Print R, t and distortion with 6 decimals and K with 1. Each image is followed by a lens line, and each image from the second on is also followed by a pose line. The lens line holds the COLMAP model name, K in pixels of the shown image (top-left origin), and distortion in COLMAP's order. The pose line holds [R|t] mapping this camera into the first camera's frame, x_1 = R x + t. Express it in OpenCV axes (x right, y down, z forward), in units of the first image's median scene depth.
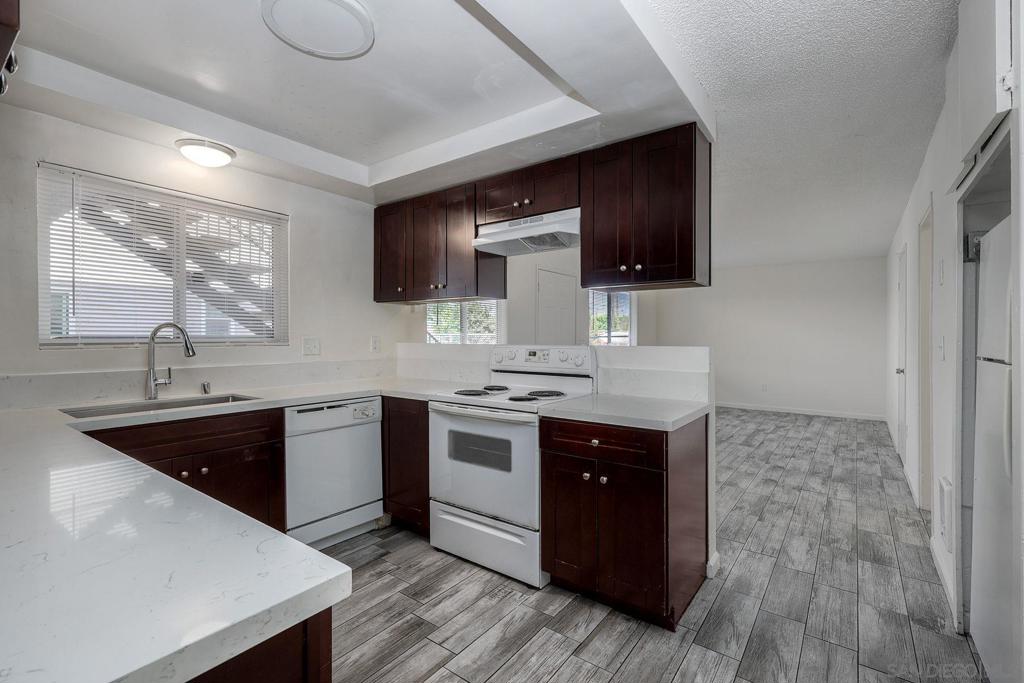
lens RADIAL K [[456.7, 0, 517.3], [0, 456.7, 336.4], [0, 0, 1]] dist [0.002110, 0.000151]
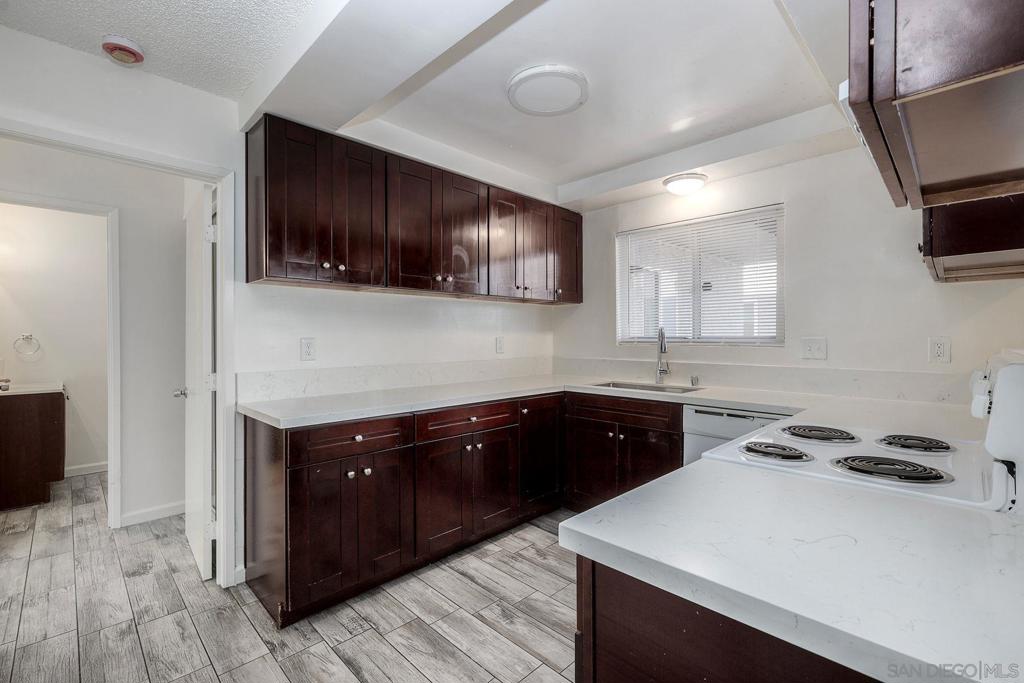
lens RADIAL K [[449.5, 0, 505.3], [0, 449.5, 338.4], [0, 0, 1]] dist [0.003295, 0.000127]
pose [[-0.159571, 0.003035, -0.987182, 0.556765], [0.001477, 0.999995, 0.002836, -0.000705], [0.987185, -0.001005, -0.159575, 0.719691]]
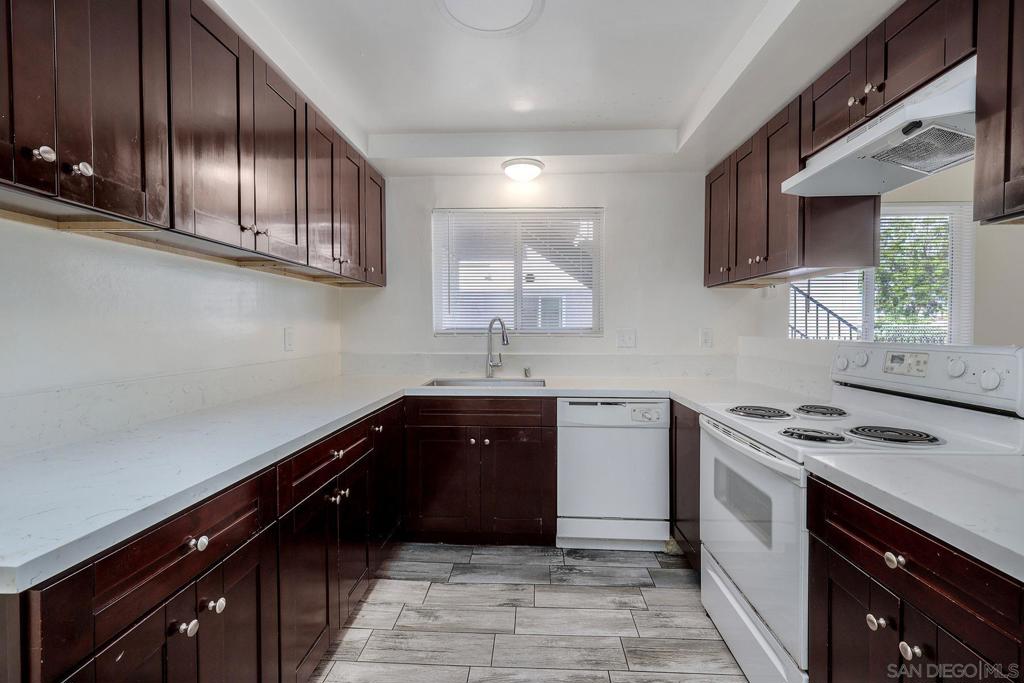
lens RADIAL K [[449.5, 0, 505.3], [0, 449.5, 338.4], [0, 0, 1]] dist [0.003295, 0.000127]
pose [[0.557311, 0.019512, -0.830075, 0.248667], [0.000308, 0.999719, 0.023707, -0.001024], [0.830304, -0.013468, 0.557148, 0.324878]]
